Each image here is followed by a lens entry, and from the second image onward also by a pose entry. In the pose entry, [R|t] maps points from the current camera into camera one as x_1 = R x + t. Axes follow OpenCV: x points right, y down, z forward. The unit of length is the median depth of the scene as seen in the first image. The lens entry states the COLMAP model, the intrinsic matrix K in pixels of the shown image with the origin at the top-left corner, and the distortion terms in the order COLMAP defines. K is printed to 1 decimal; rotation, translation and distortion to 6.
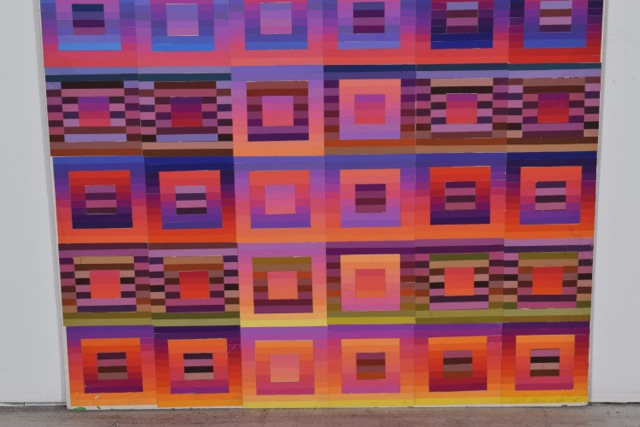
lens RADIAL K [[1651.1, 0, 318.0], [0, 1651.1, 213.6], [0, 0, 1]] dist [0.153923, 0.000000]
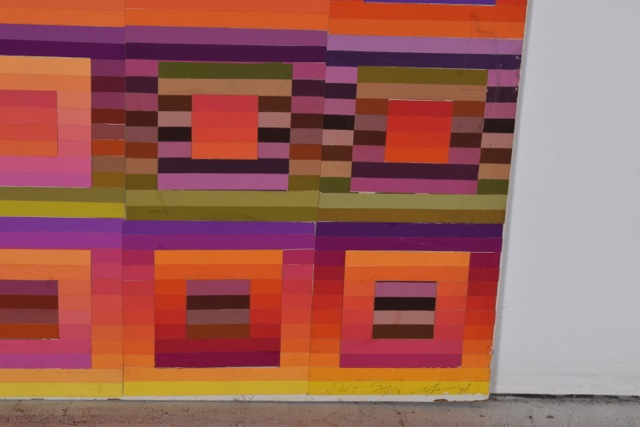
lens RADIAL K [[1651.1, 0, 322.5], [0, 1651.1, 211.9], [0, 0, 1]] dist [0.153923, 0.000000]
pose [[0.994239, 0.030312, 0.102815, 0.063889], [-0.034762, 0.998523, 0.041766, 0.042792], [-0.101397, -0.045100, 0.993823, 0.530059]]
